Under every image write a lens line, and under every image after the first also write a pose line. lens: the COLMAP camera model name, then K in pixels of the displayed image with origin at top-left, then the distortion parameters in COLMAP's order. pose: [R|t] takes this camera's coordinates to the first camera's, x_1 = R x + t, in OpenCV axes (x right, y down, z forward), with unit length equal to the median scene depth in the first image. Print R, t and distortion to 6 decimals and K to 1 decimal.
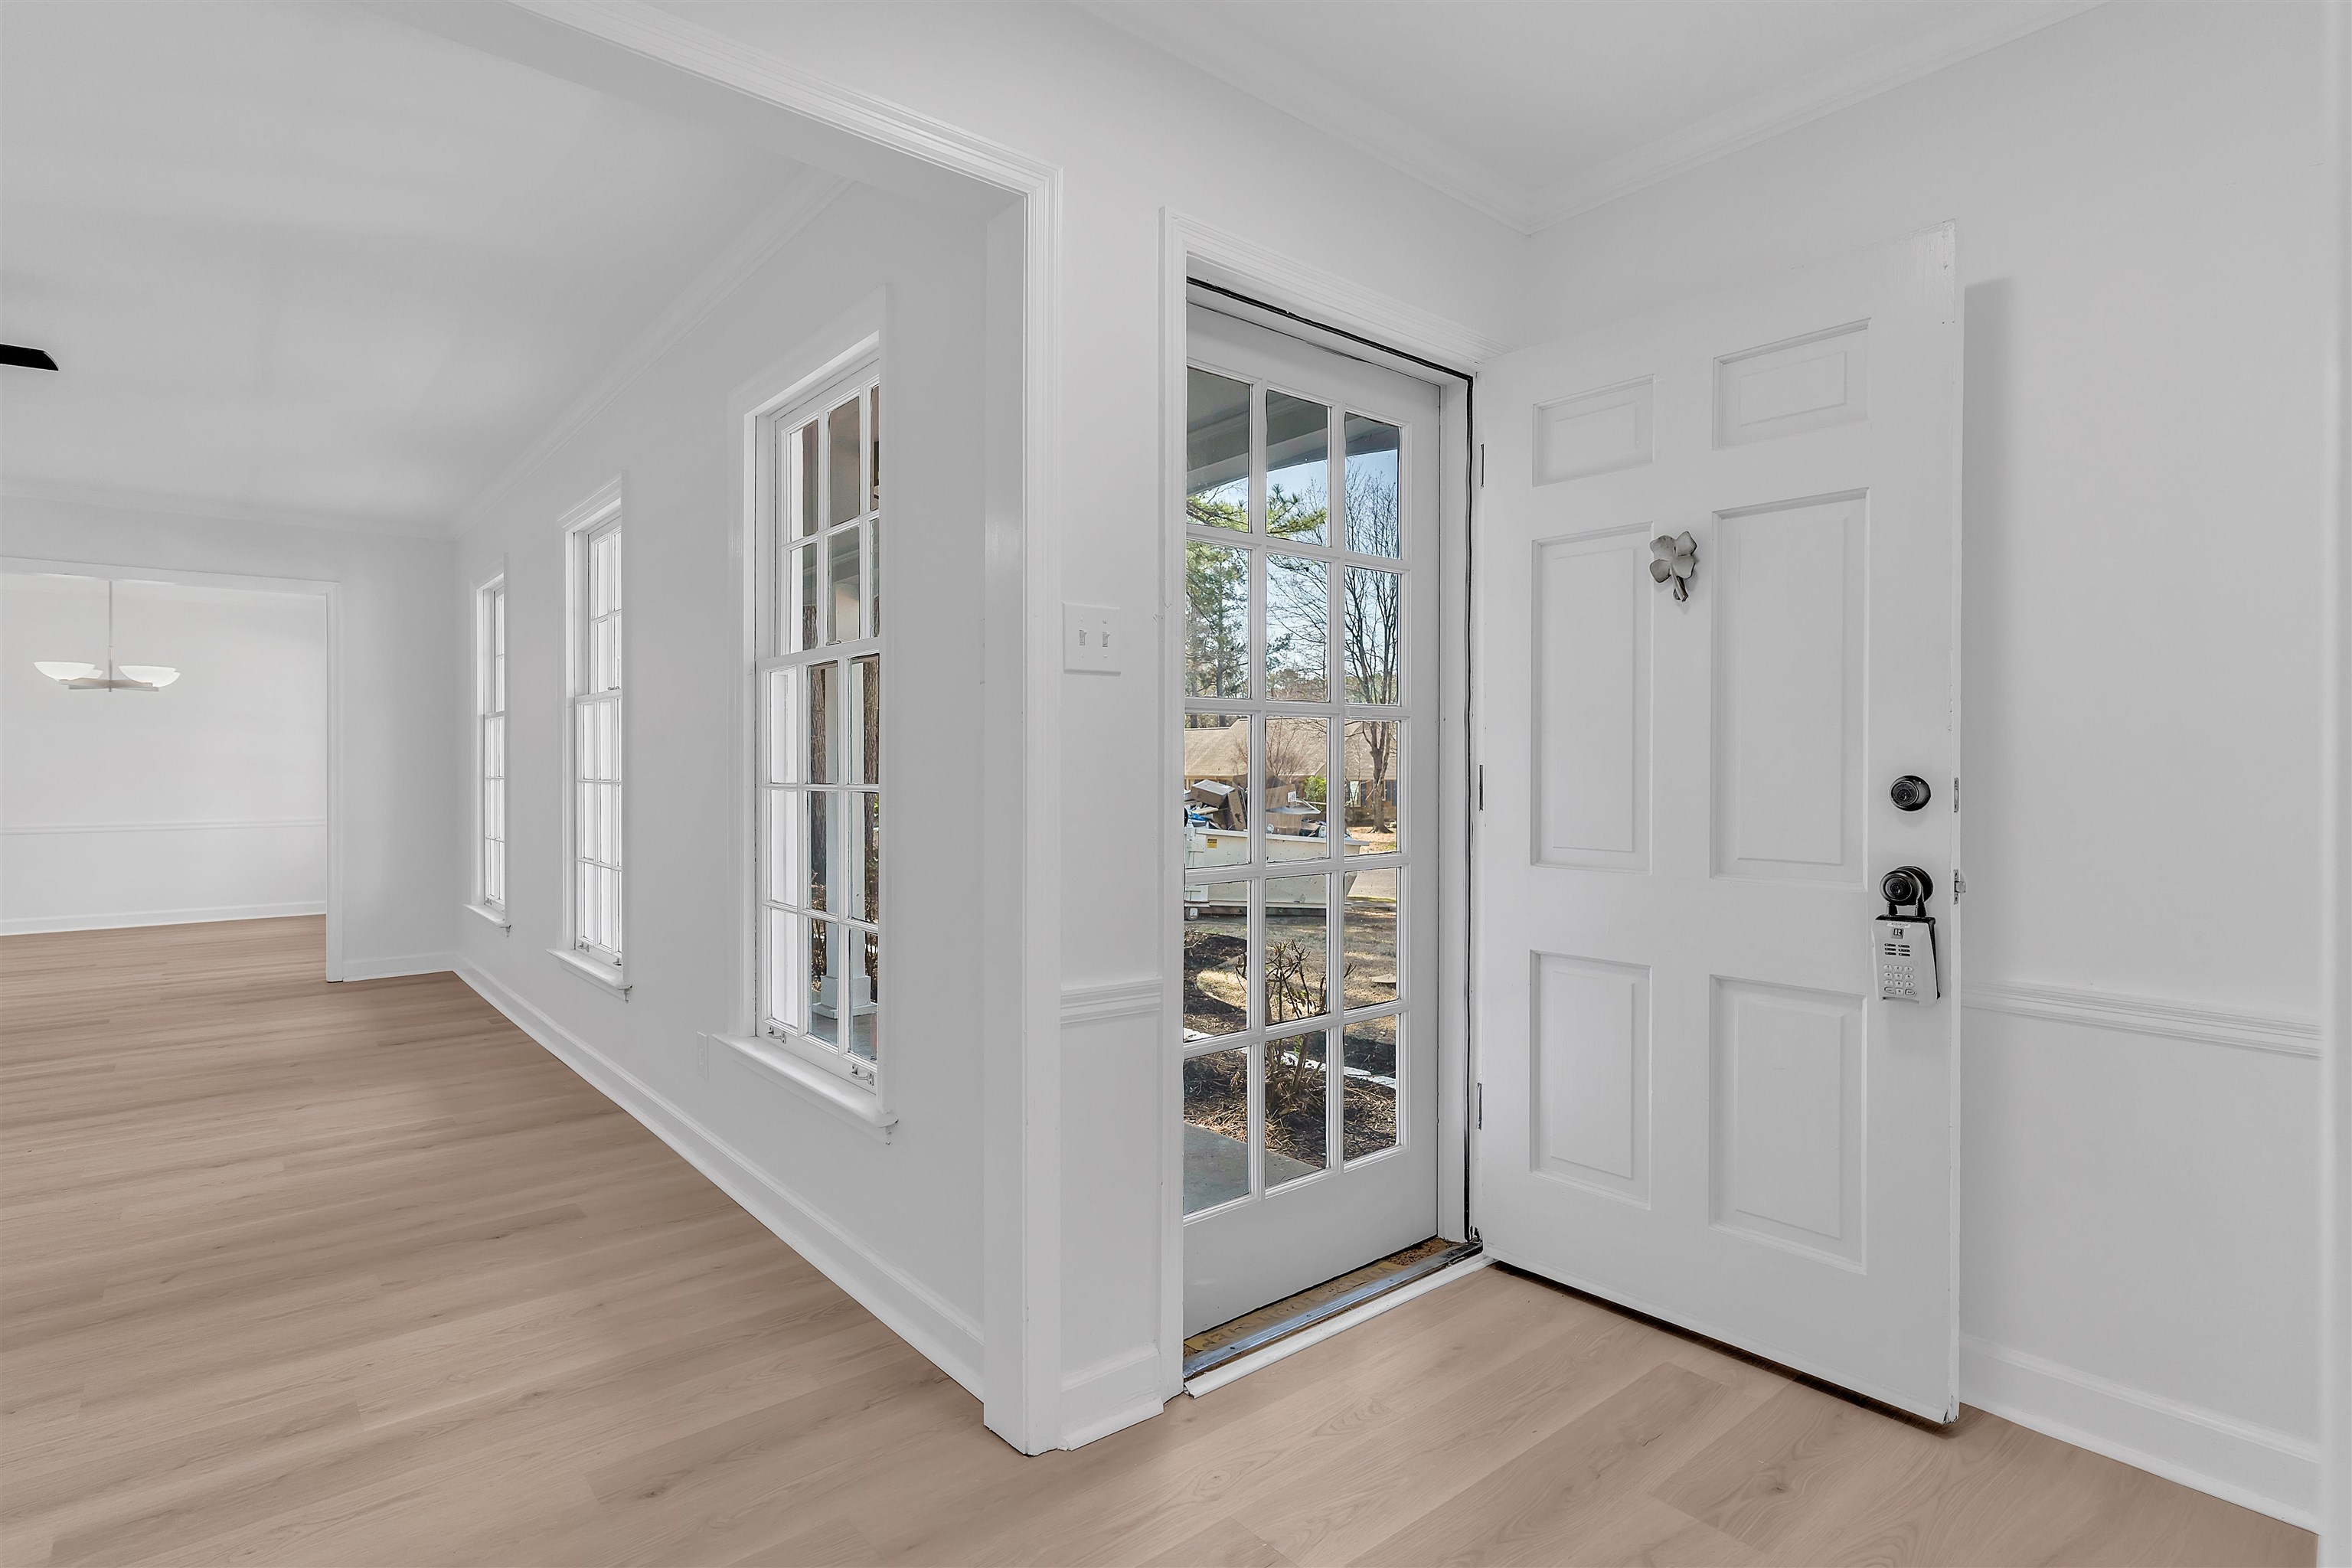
lens RADIAL K [[1152.8, 0, 1174.9], [0, 1152.8, 776.4], [0, 0, 1]] dist [0.003914, 0.001064]
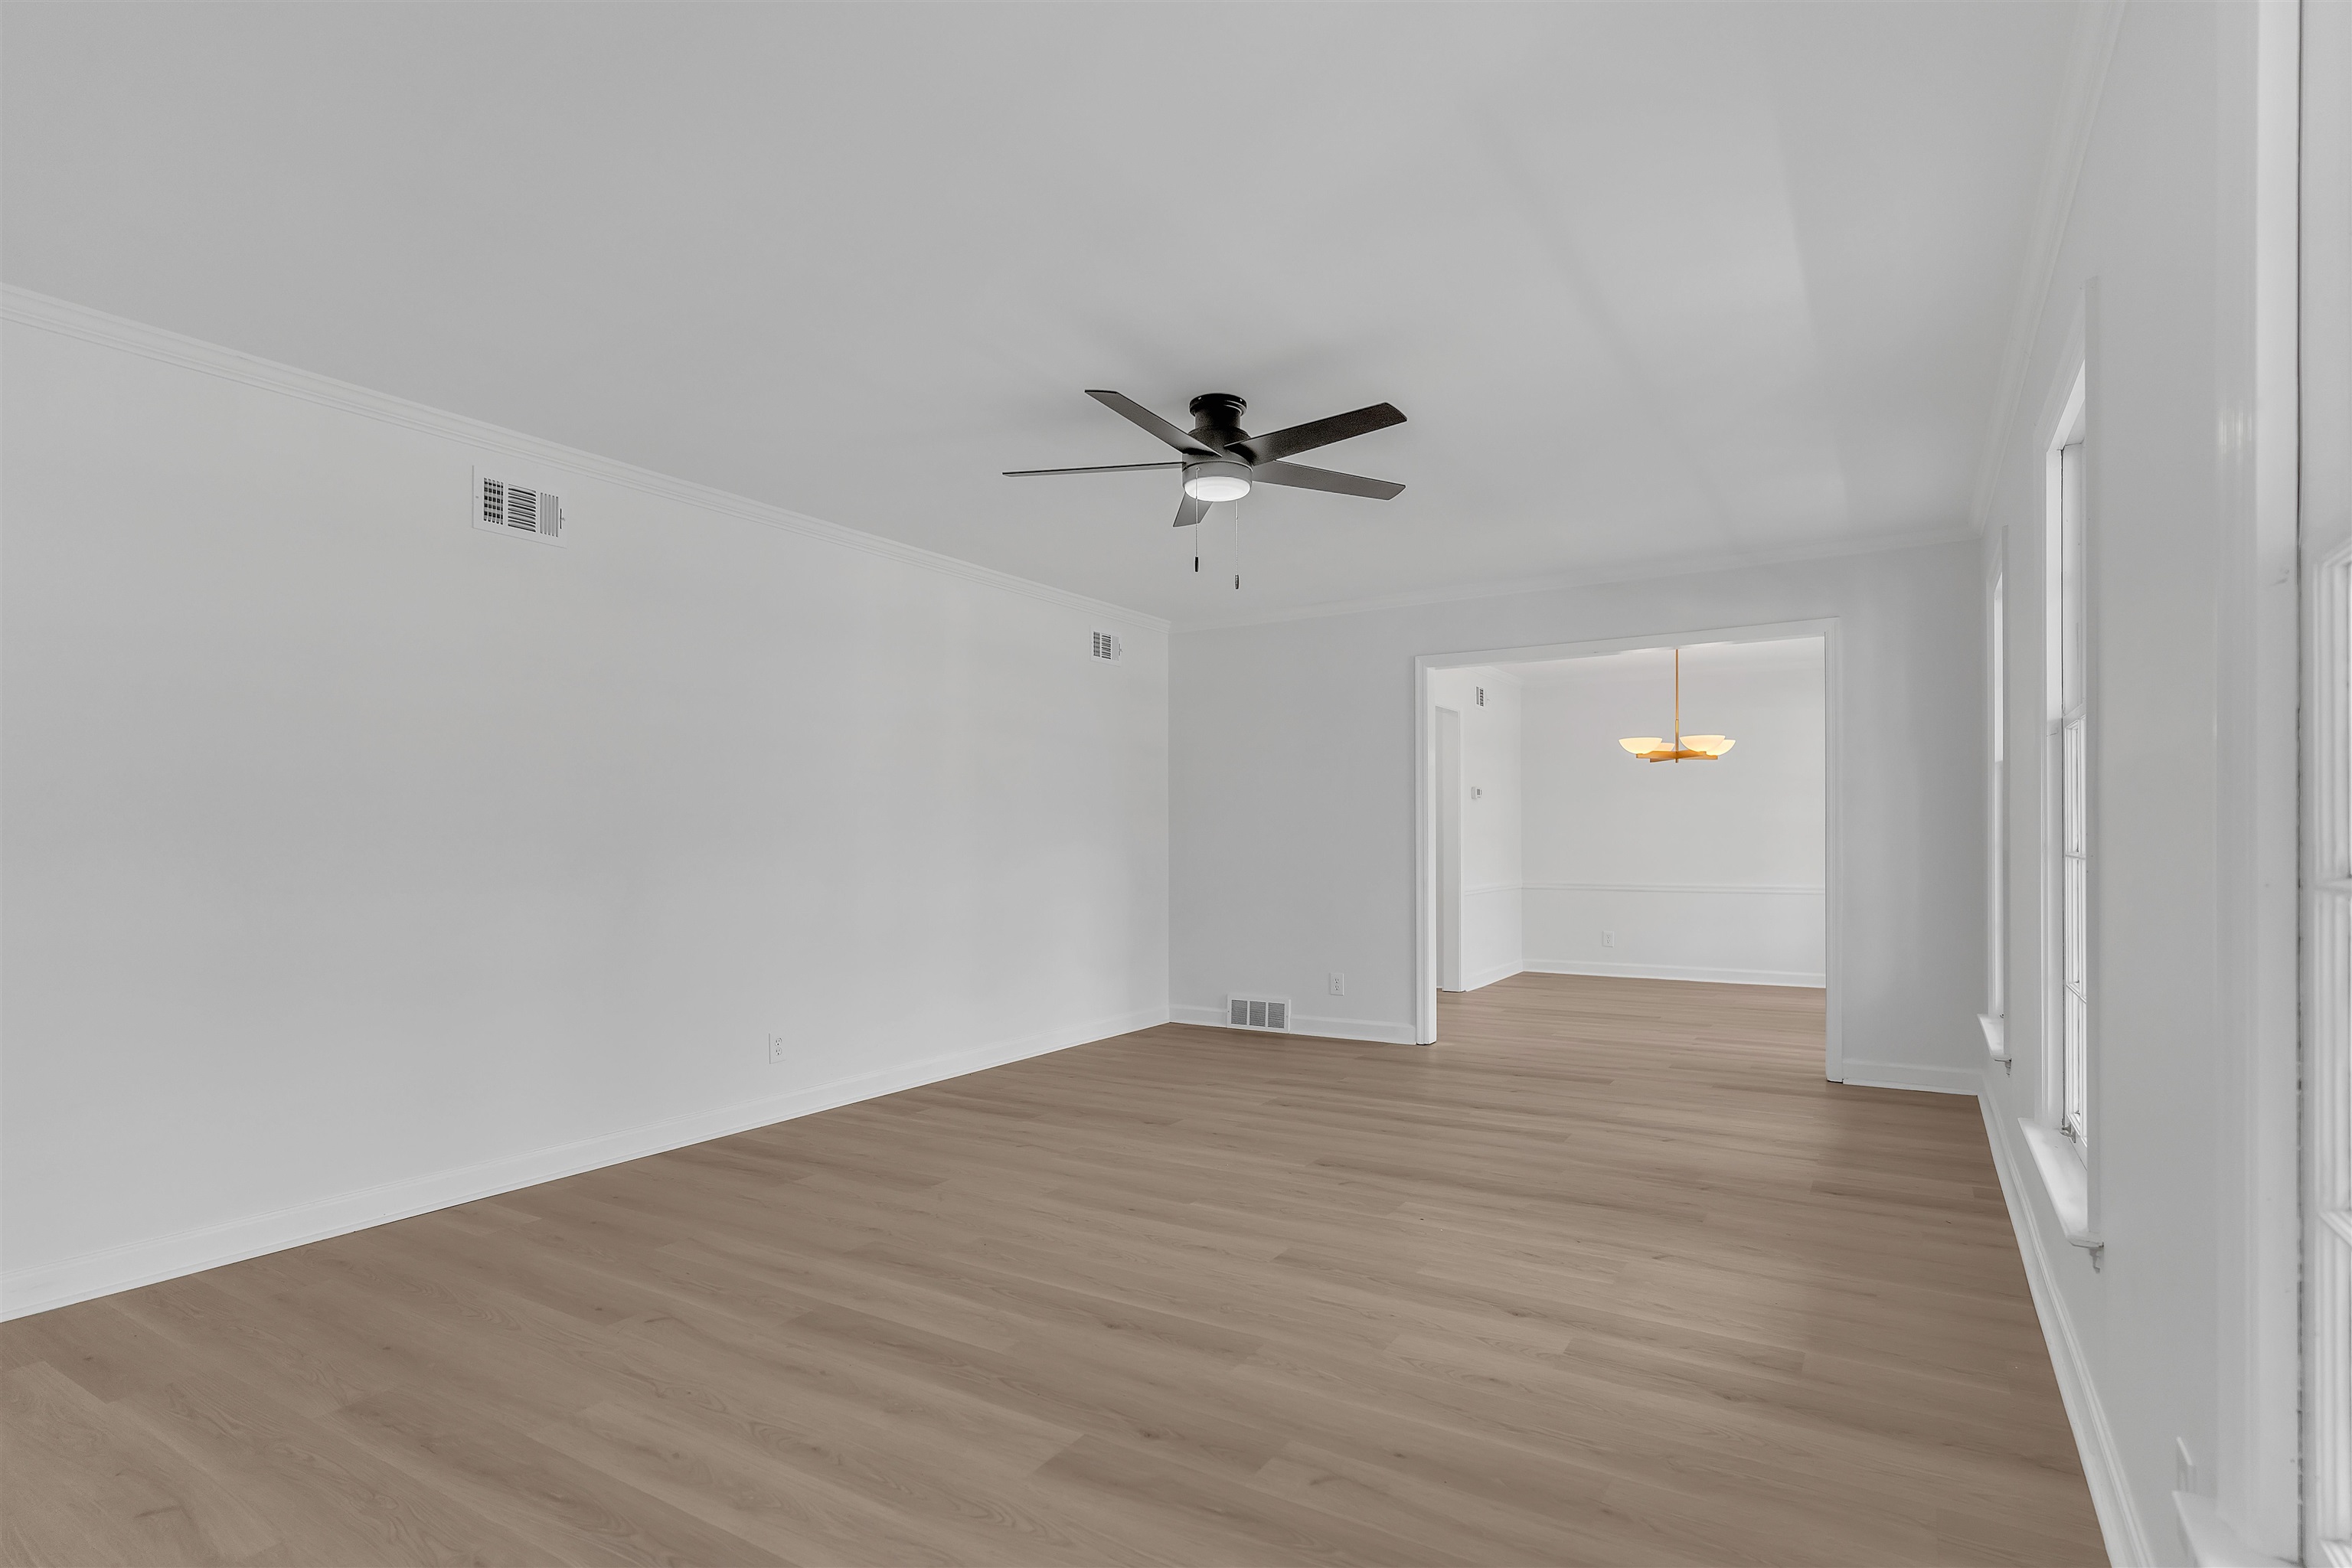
lens RADIAL K [[1152.8, 0, 1191.0], [0, 1152.8, 808.5], [0, 0, 1]] dist [0.003914, 0.001064]
pose [[0.316360, -0.017407, -0.948479, -0.083143], [-0.011365, 0.999690, -0.022137, -0.003078], [0.948571, 0.017782, 0.316065, 0.386270]]
